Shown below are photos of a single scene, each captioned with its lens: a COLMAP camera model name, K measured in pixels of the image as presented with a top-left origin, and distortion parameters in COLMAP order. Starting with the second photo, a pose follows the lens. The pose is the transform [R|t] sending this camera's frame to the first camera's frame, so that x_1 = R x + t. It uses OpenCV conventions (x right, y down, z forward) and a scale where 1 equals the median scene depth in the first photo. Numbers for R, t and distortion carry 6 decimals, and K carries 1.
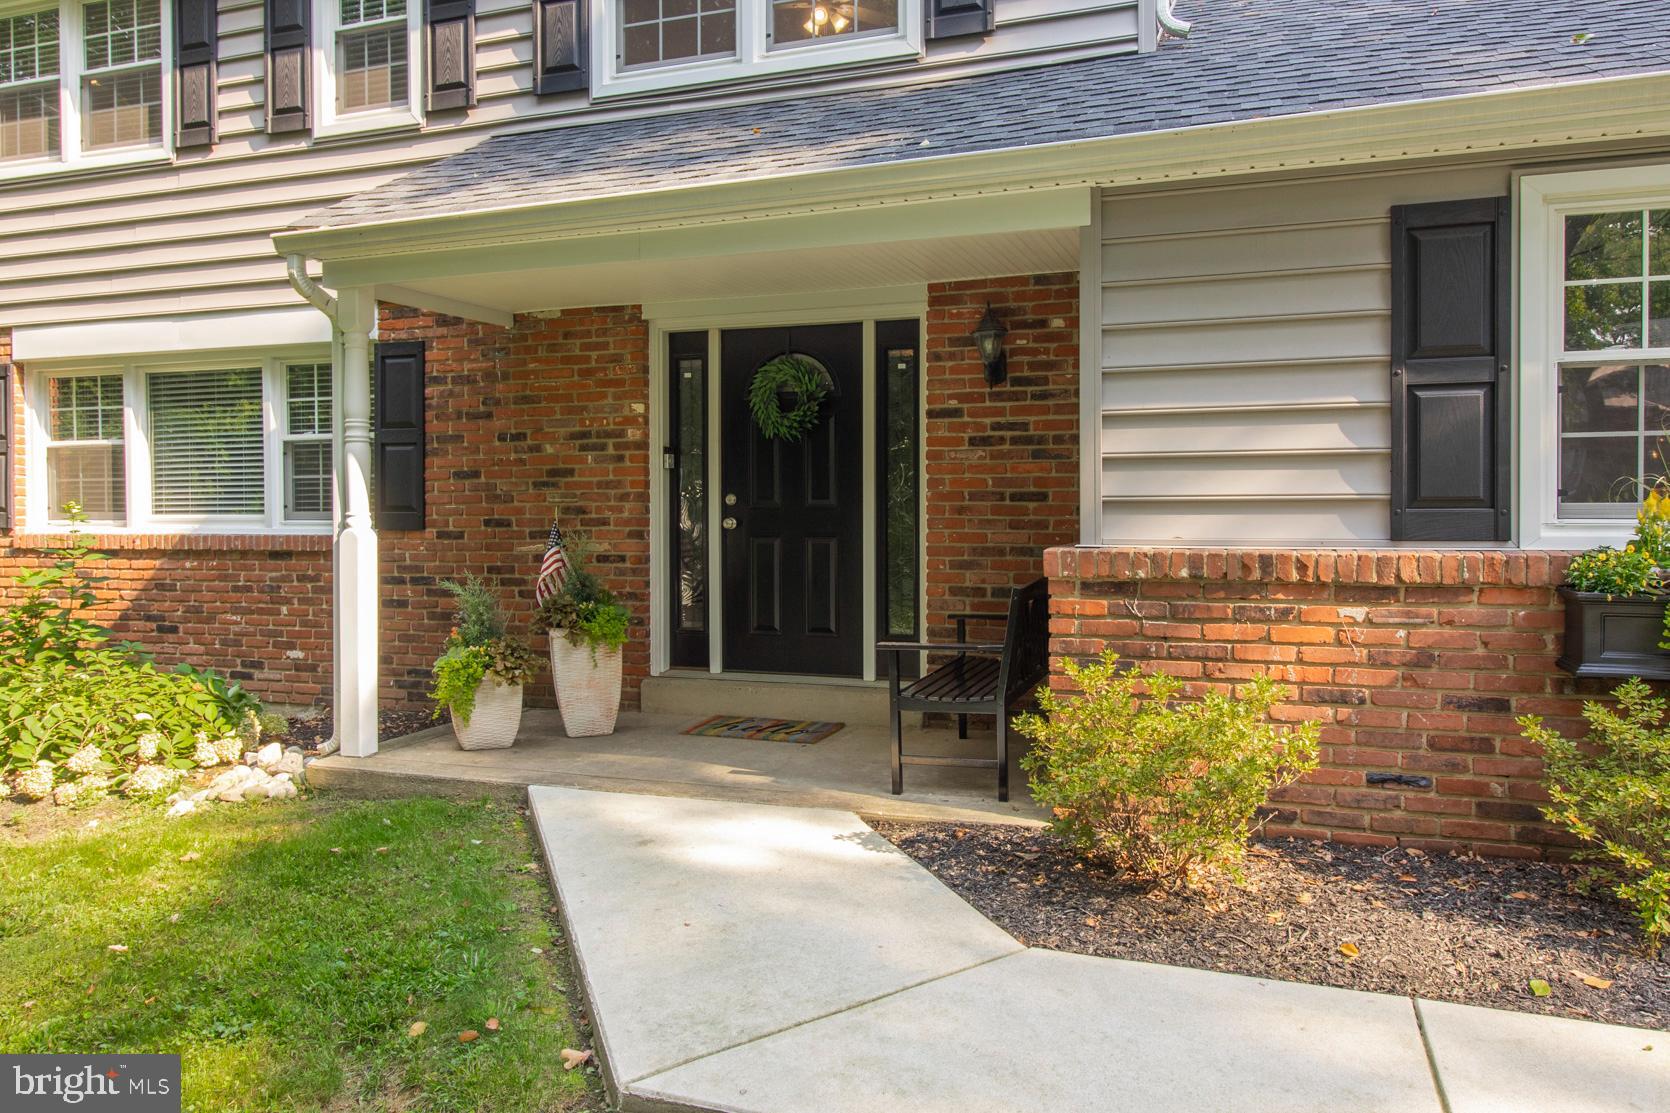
lens RADIAL K [[1161.4, 0, 831.1], [0, 1161.4, 512.6], [0, 0, 1]] dist [0.002048, 0.000874]
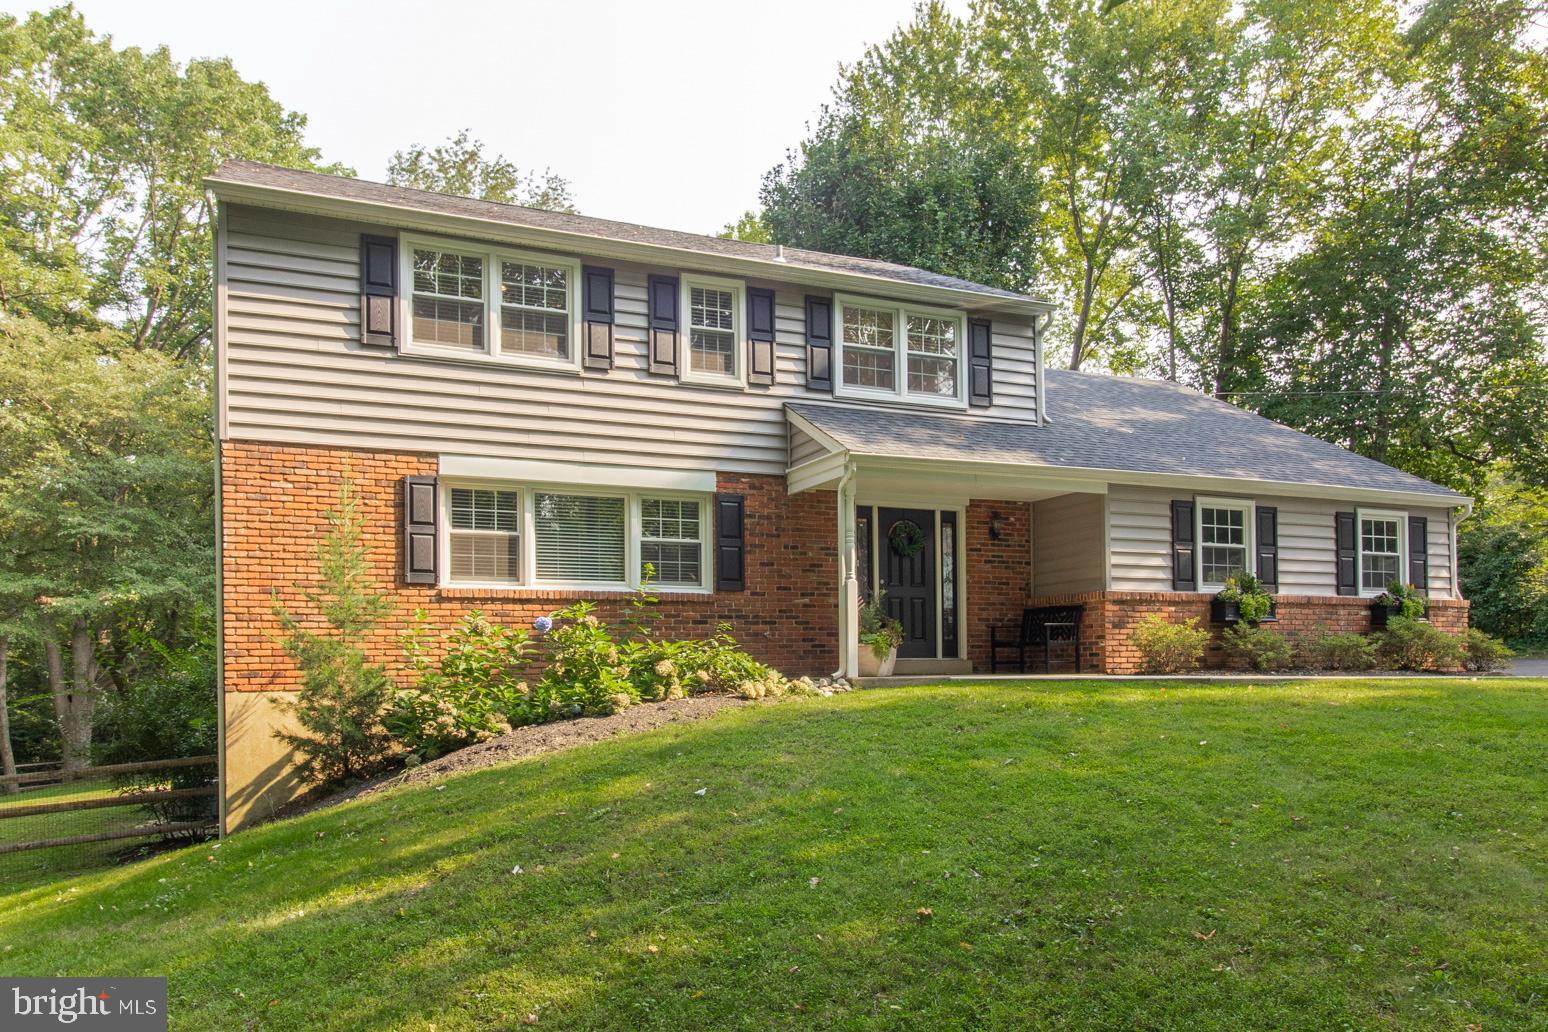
lens RADIAL K [[1056.8, 0, 728.6], [0, 1056.8, 647.7], [0, 0, 1]] dist [0.001560, 0.001276]
pose [[0.763974, 0.014593, 0.645082, -1.814584], [0.006002, 0.999540, -0.029720, 0.195521], [-0.645219, 0.026577, 0.763535, -0.420785]]
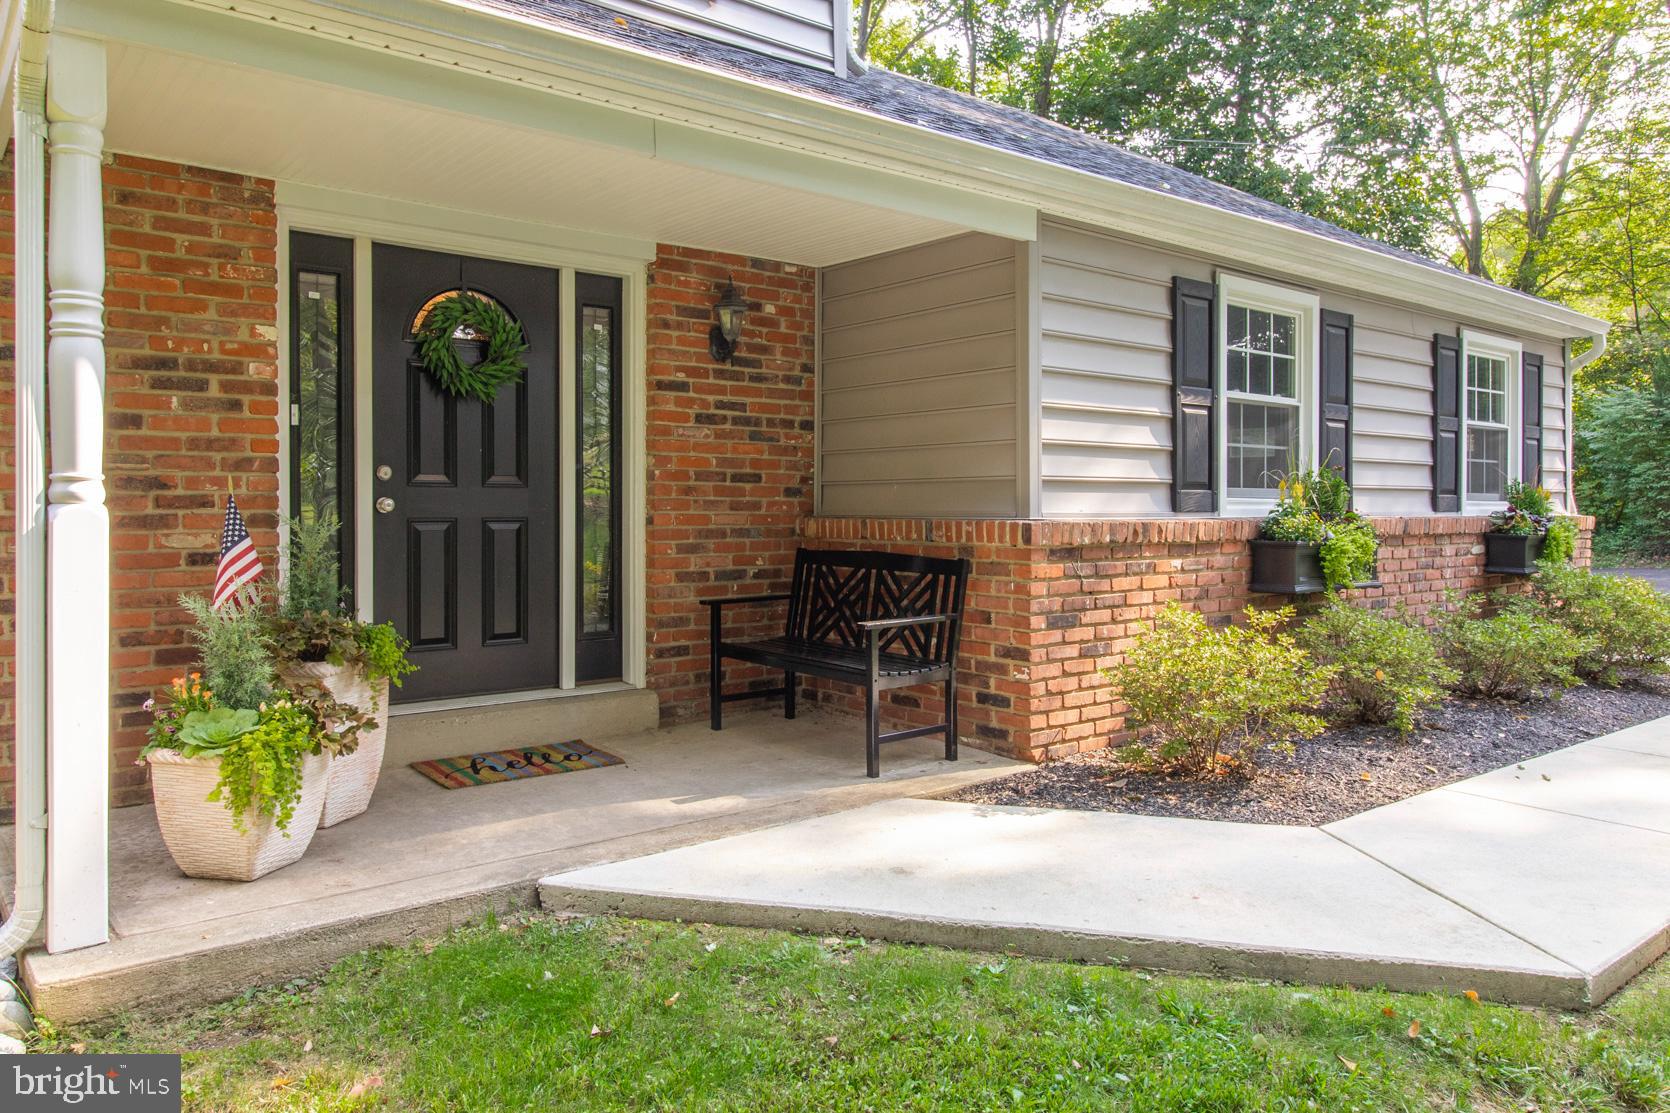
lens RADIAL K [[1140.1, 0, 808.0], [0, 1140.1, 509.1], [0, 0, 1]] dist [0.001560, 0.001276]
pose [[0.533635, 0.003118, 0.845709, -0.614048], [0.001474, 0.999988, -0.004617, 0.017304], [-0.845714, 0.003710, 0.533624, 0.421195]]
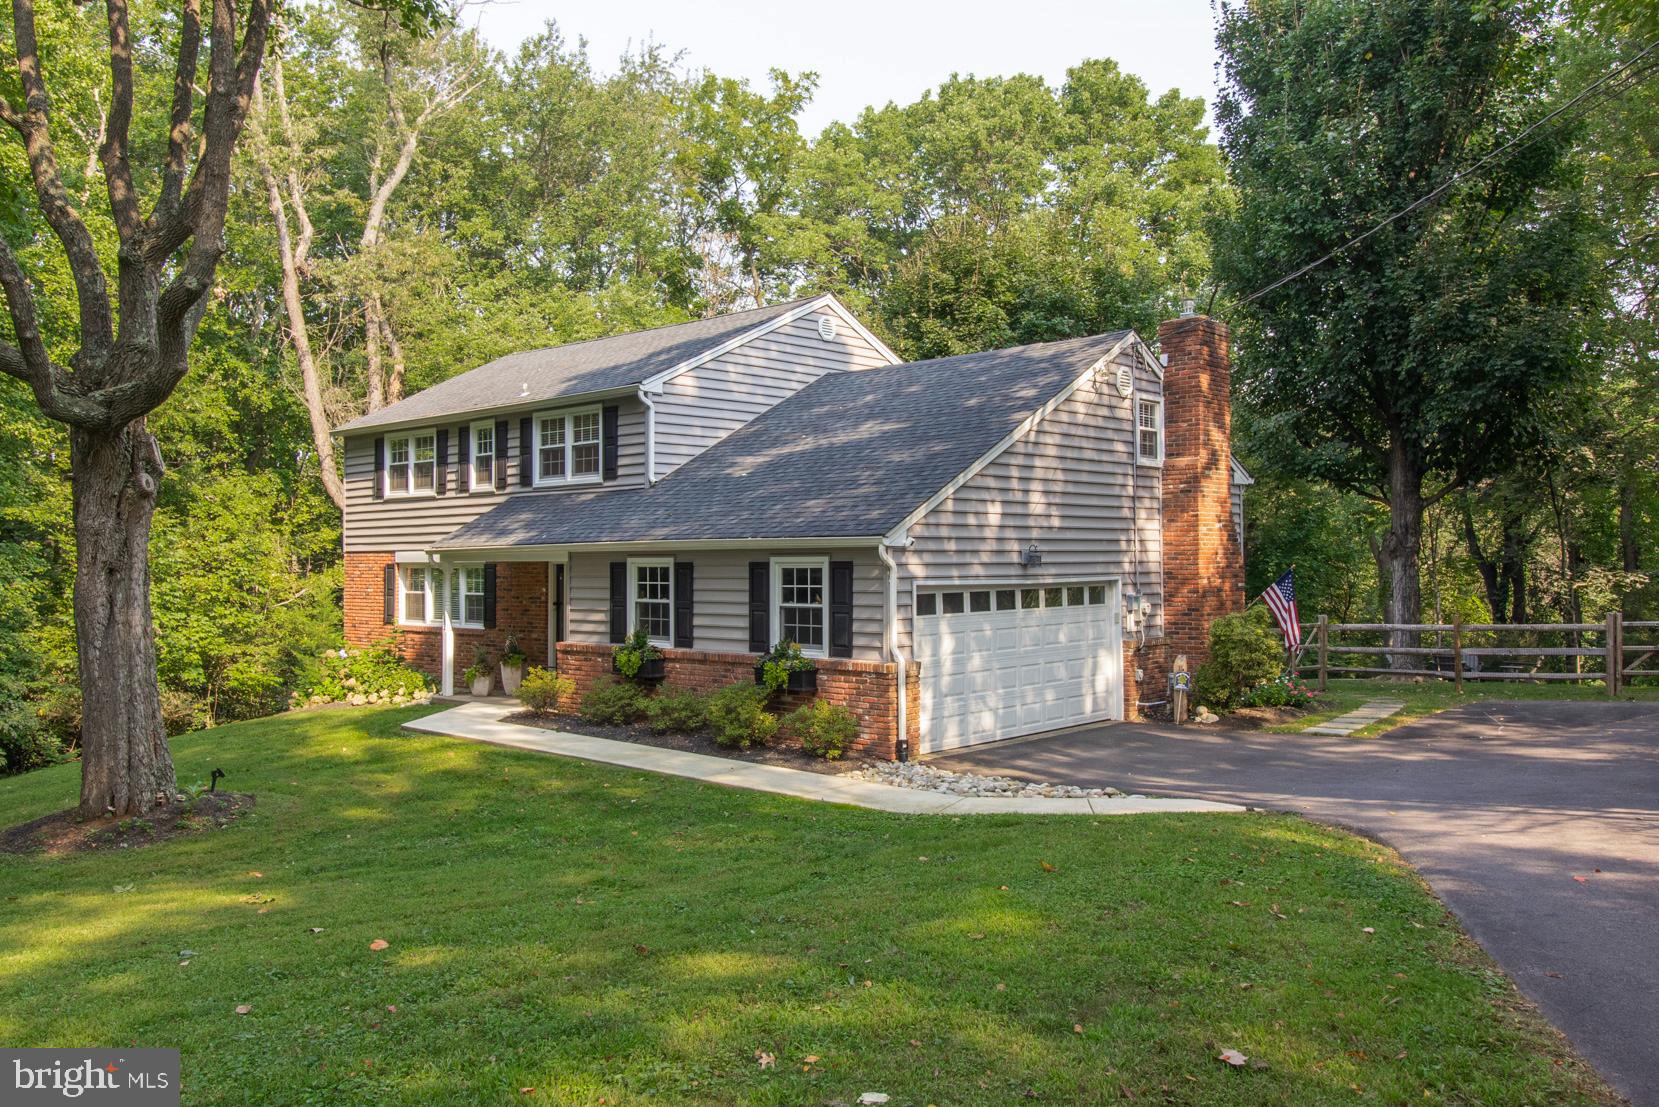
lens RADIAL K [[1232.8, 0, 829.4], [0, 1232.8, 555.8], [0, 0, 1]] dist [0.001850, 0.000629]
pose [[0.923556, -0.000497, -0.383464, 1.926194], [-0.006595, 0.999831, -0.017180, -0.143721], [0.383408, 0.018395, 0.923396, -1.843019]]
